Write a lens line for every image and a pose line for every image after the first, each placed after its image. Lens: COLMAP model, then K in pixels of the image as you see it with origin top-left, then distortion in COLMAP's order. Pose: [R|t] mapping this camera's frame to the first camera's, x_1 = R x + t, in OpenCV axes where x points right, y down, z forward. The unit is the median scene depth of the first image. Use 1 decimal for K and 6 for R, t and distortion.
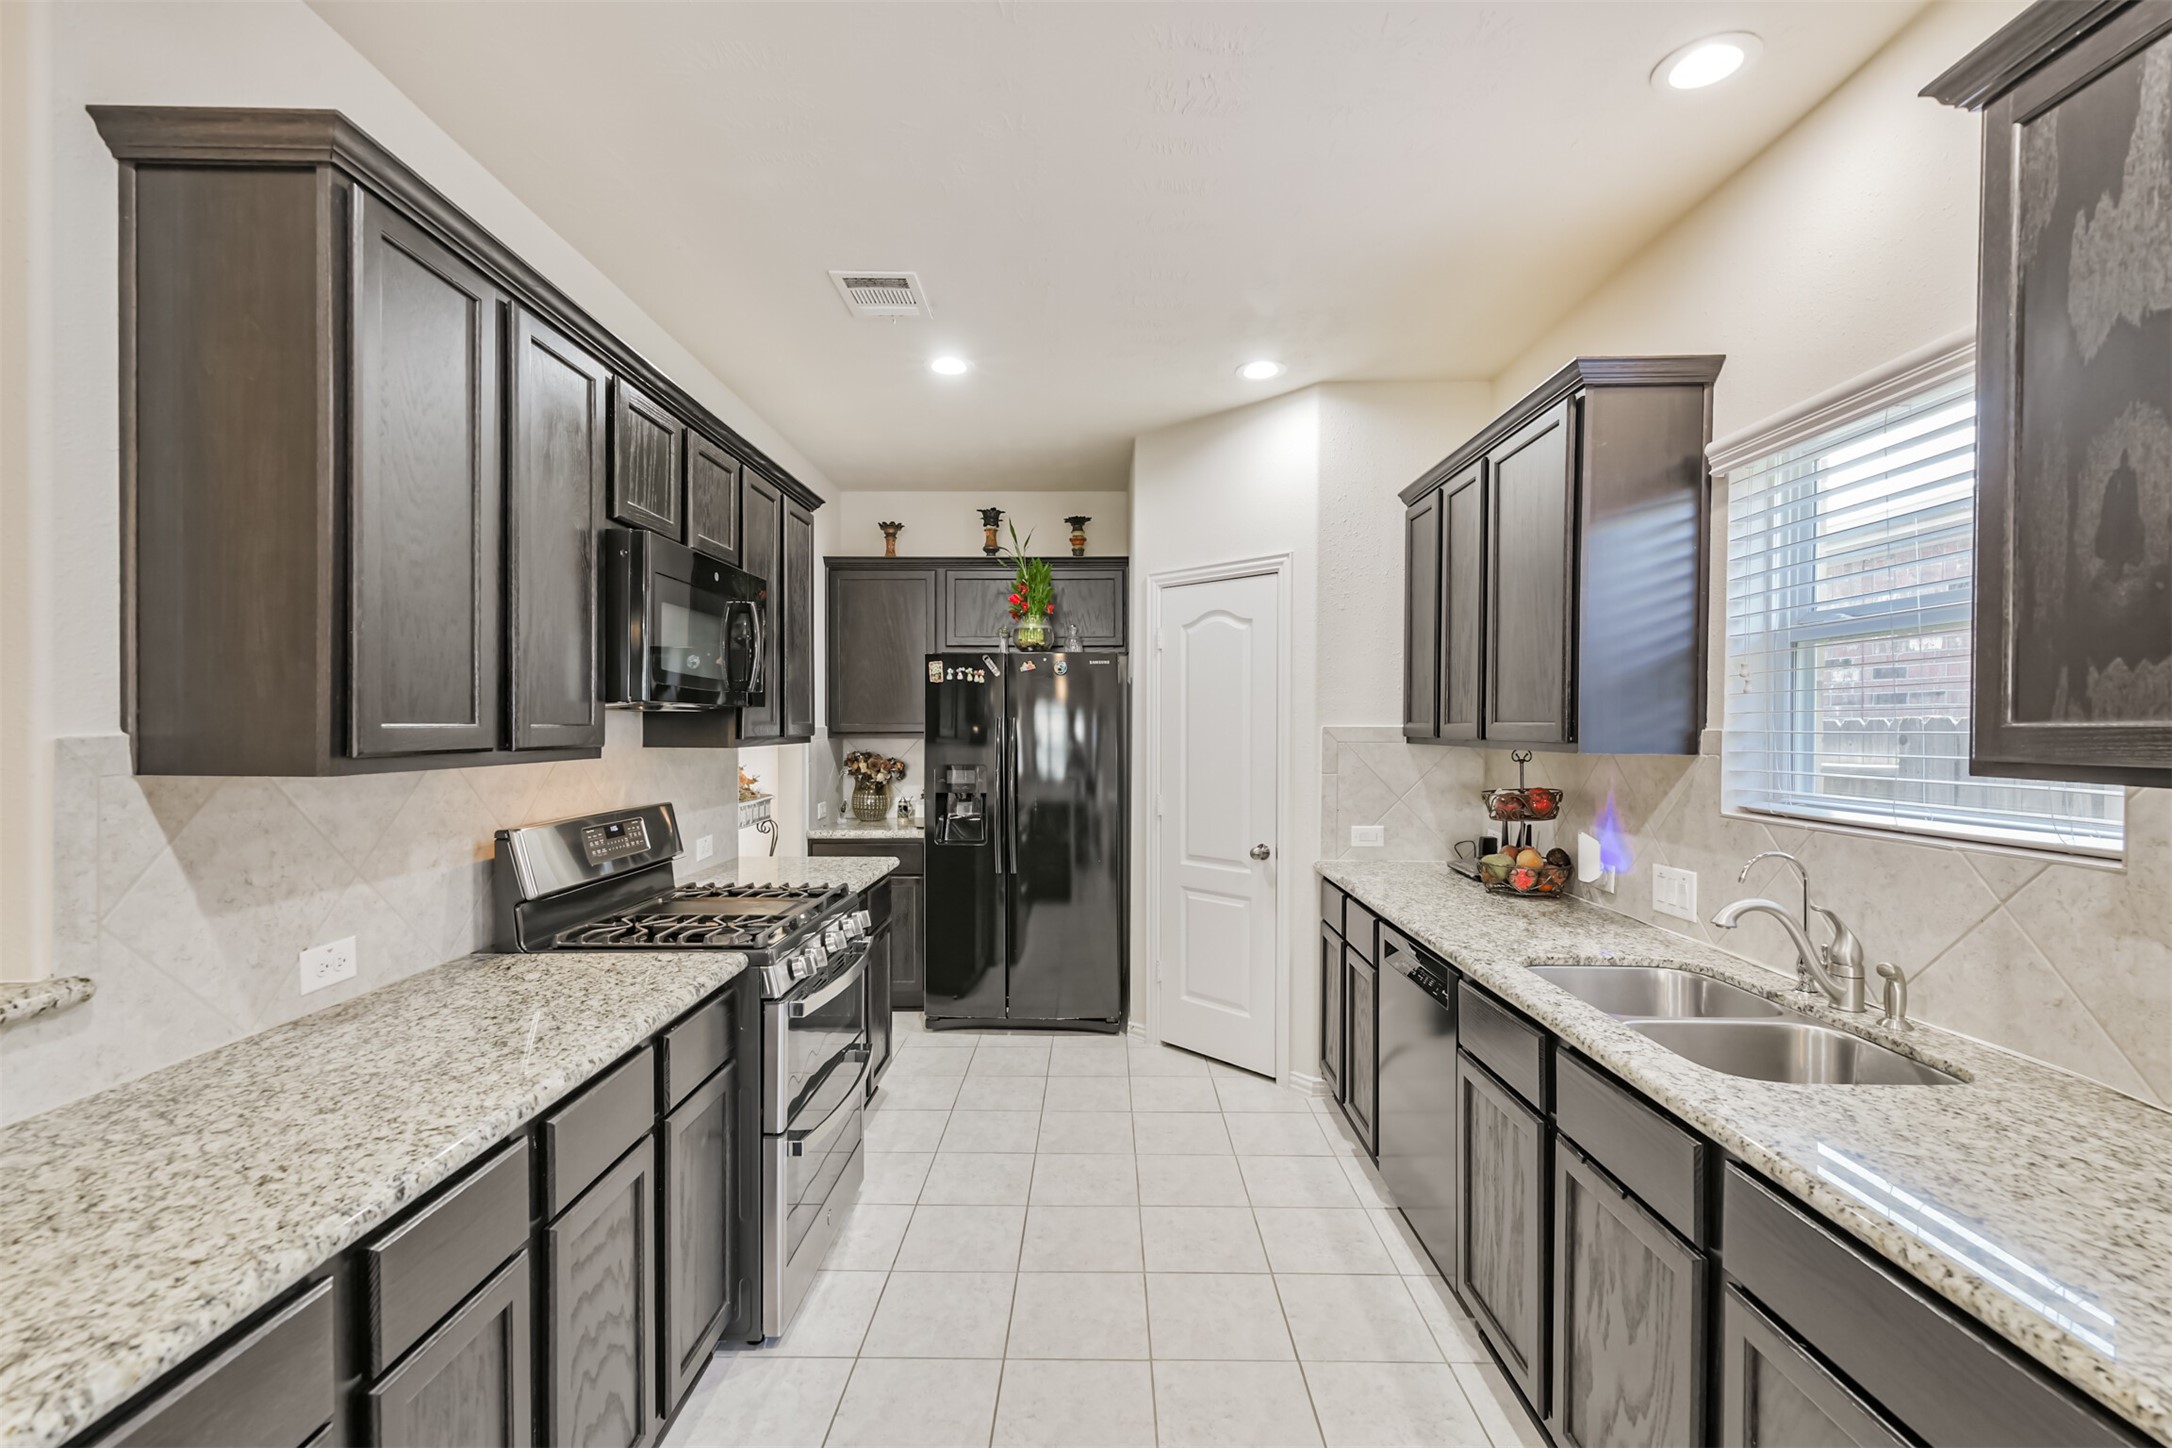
lens RADIAL K [[936.7, 0, 1093.4], [0, 936.7, 735.9], [0, 0, 1]] dist [0.015286, -0.006187]
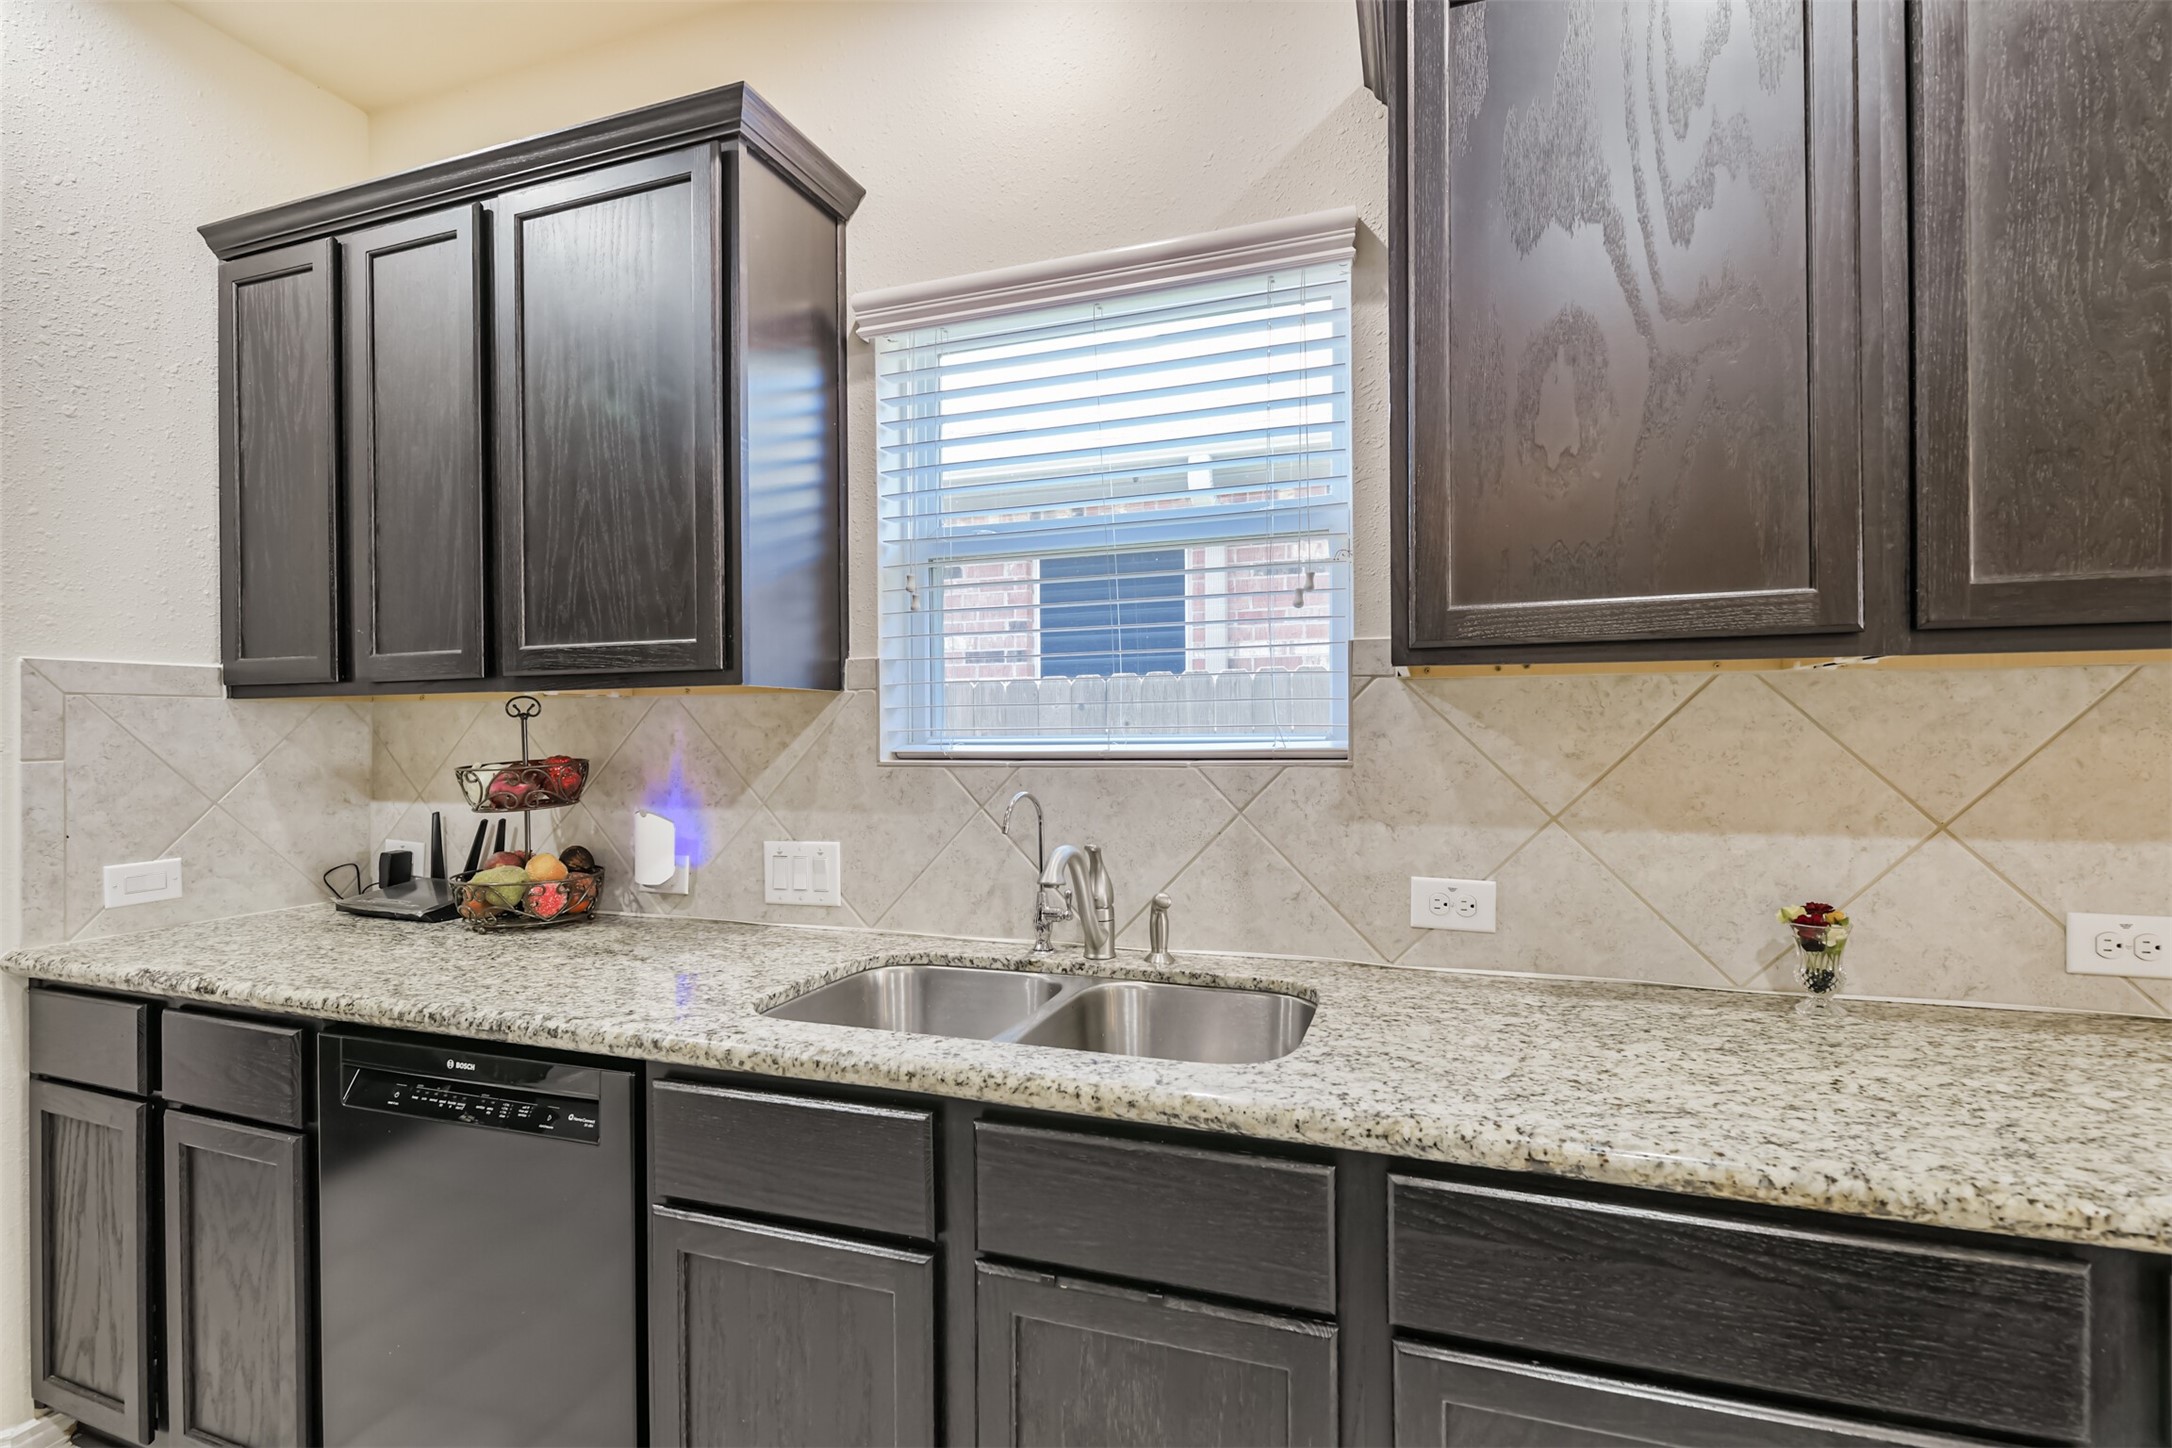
lens RADIAL K [[1010.5, 0, 1094.8], [0, 1010.5, 732.6], [0, 0, 1]] dist [0.004151, -0.000278]
pose [[0.332546, -0.015162, 0.942965, -0.068090], [0.022310, 0.999717, 0.008206, 0.044764], [-0.942823, 0.018309, 0.332790, 0.445704]]
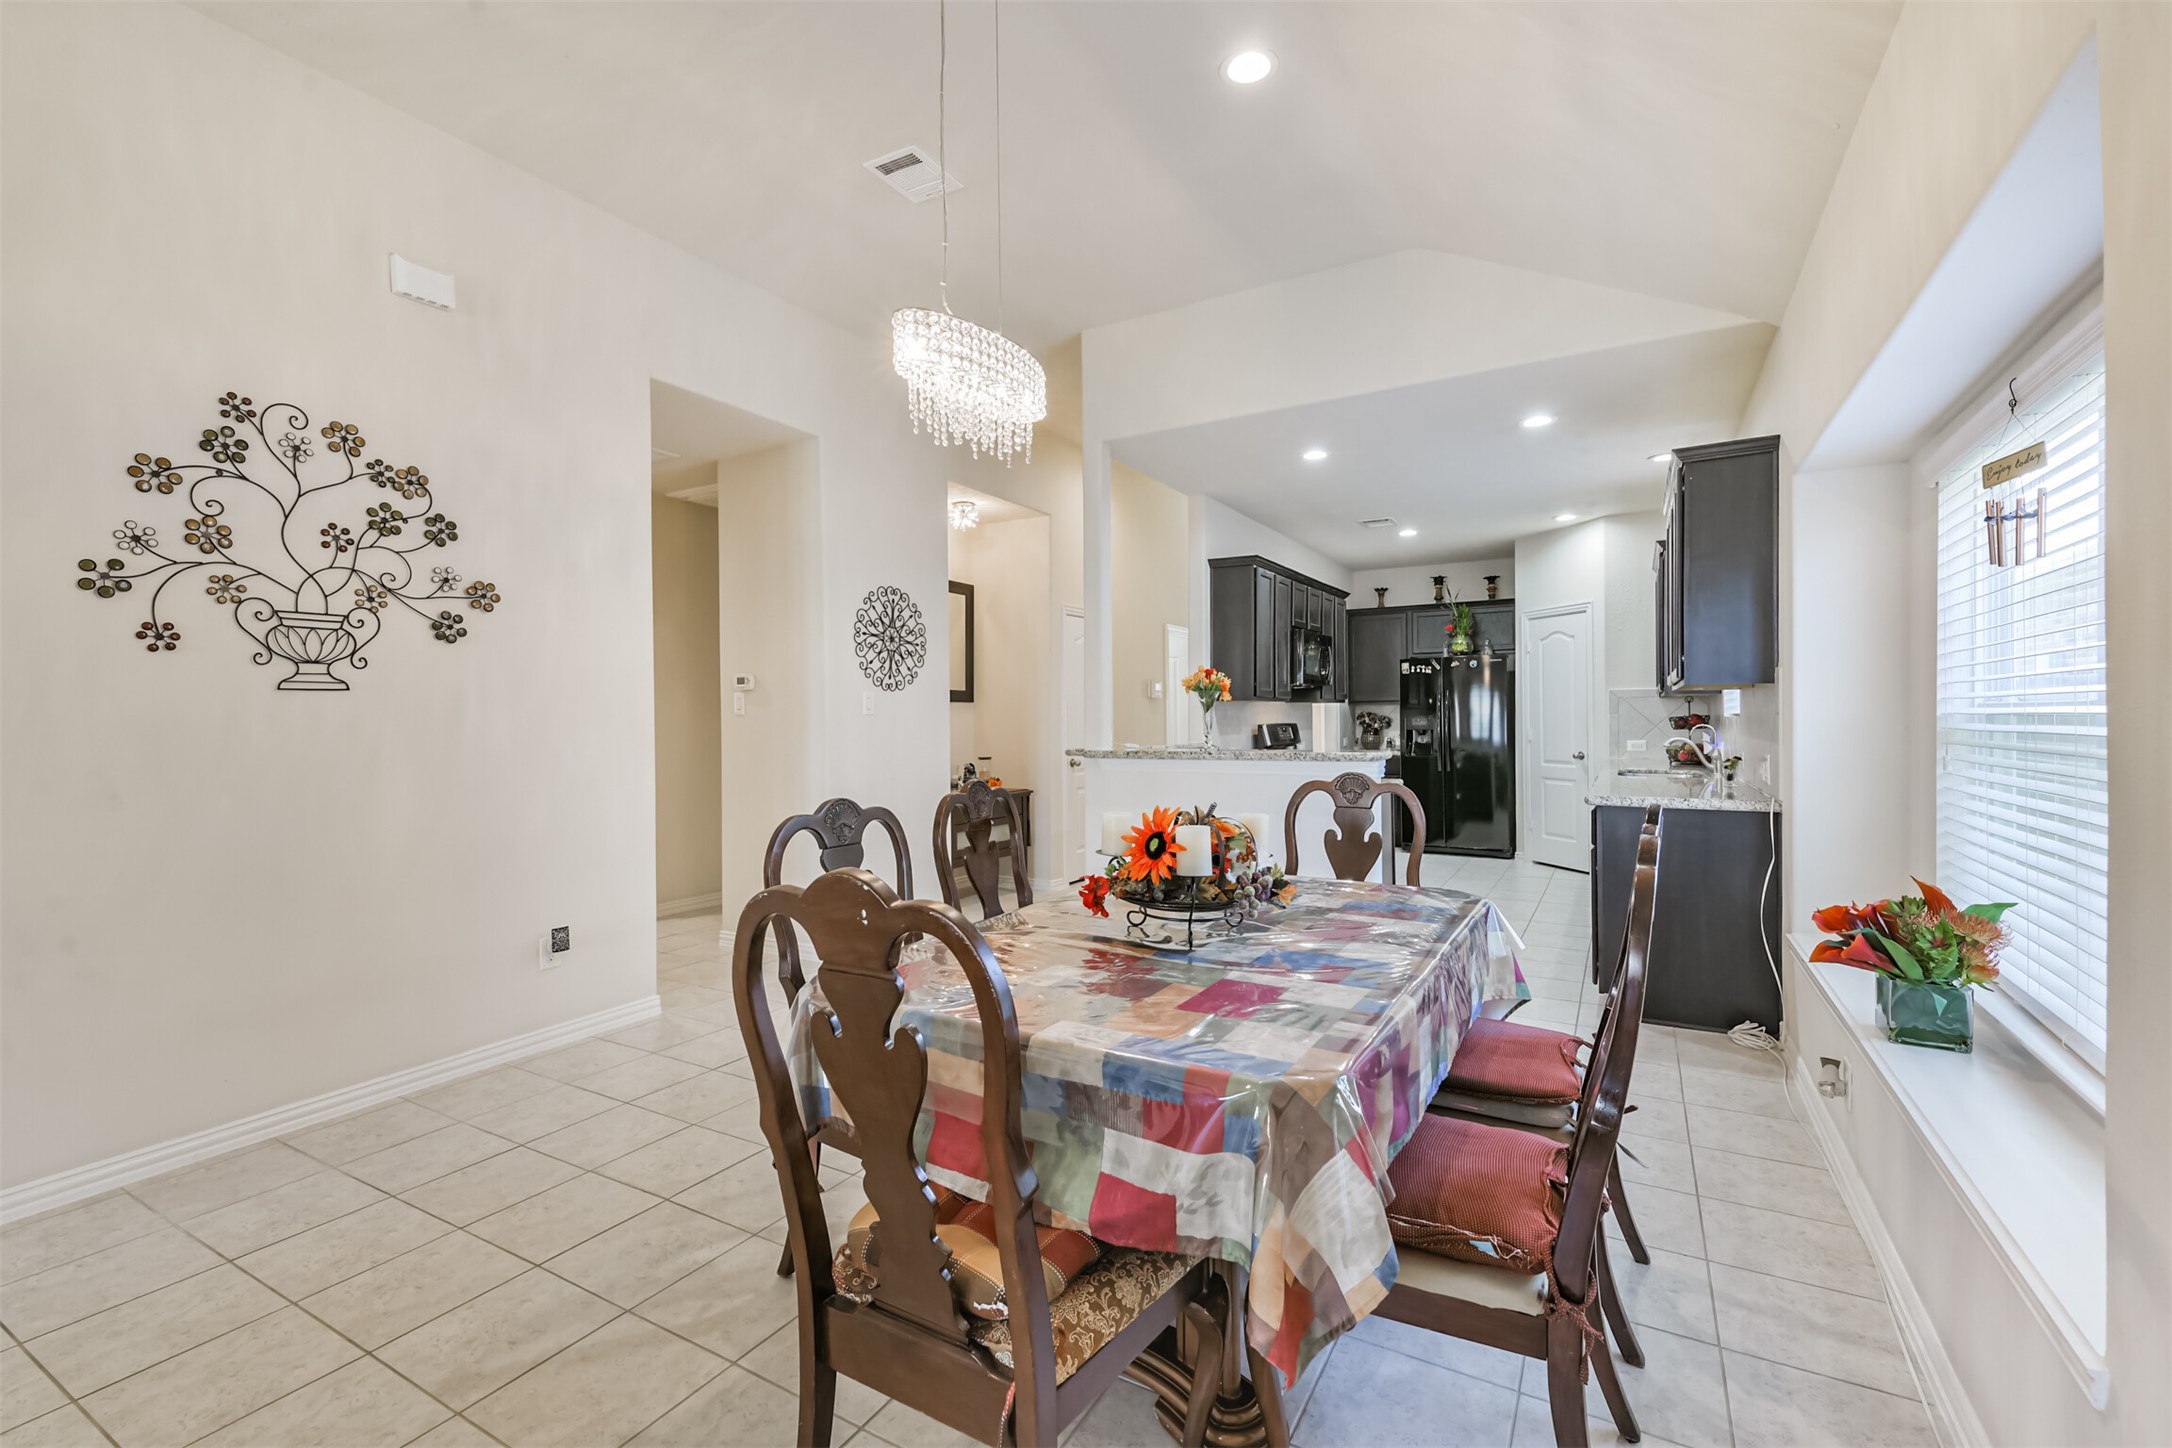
lens RADIAL K [[932.9, 0, 1086.0], [0, 932.9, 724.0], [0, 0, 1]] dist [0.002293, -0.000091]
pose [[0.869570, -0.007370, -0.493755, 0.341448], [0.004860, 0.999968, -0.006366, 0.091815], [0.493786, 0.003136, 0.869578, -1.644542]]
